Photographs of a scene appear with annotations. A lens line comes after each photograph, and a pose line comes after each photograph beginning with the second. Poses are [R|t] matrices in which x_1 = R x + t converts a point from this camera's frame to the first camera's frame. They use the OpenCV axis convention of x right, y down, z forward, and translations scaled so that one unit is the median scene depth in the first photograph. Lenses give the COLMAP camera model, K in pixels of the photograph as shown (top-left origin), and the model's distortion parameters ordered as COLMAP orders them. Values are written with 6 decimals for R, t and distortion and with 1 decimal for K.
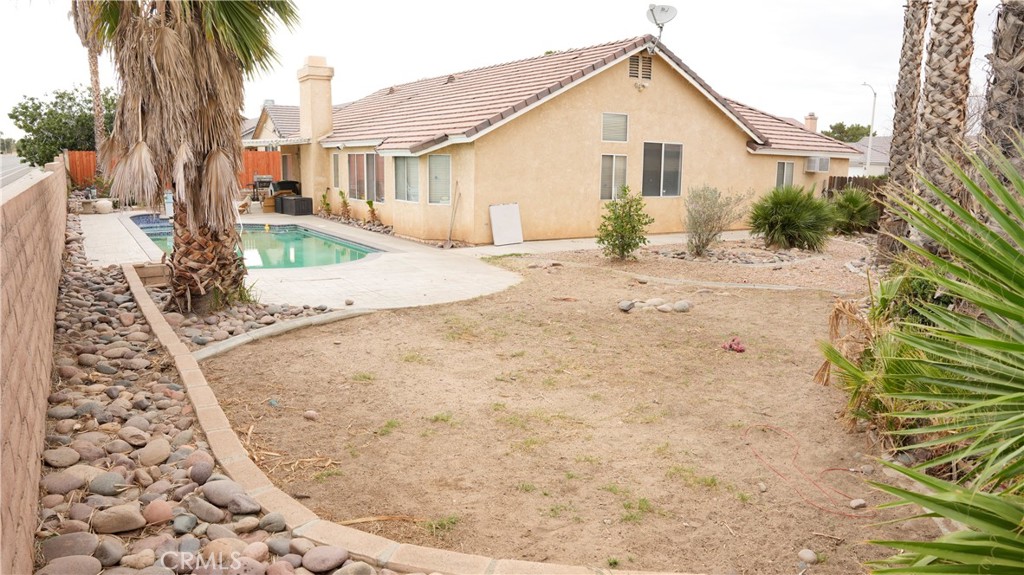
lens RADIAL K [[710.5, 0, 512.0], [0, 710.5, 287.5], [0, 0, 1]] dist [-0.175528, 0.133115]
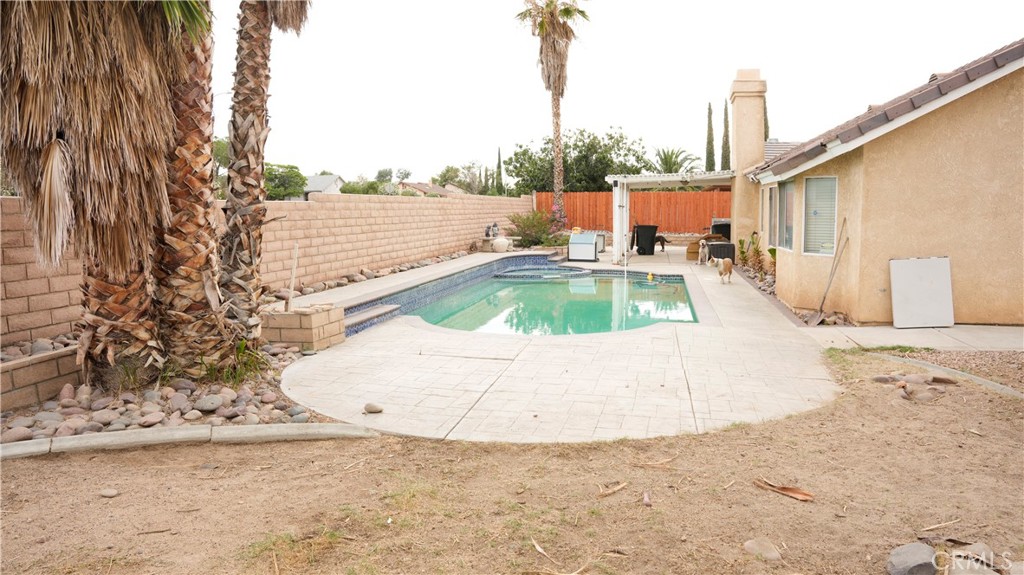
lens RADIAL K [[710.5, 0, 512.0], [0, 710.5, 287.5], [0, 0, 1]] dist [-0.175528, 0.133115]
pose [[0.714500, 0.057670, -0.697255, 0.136544], [-0.107922, 0.993754, -0.028398, -0.041086], [0.691262, 0.095539, 0.716261, 0.370294]]
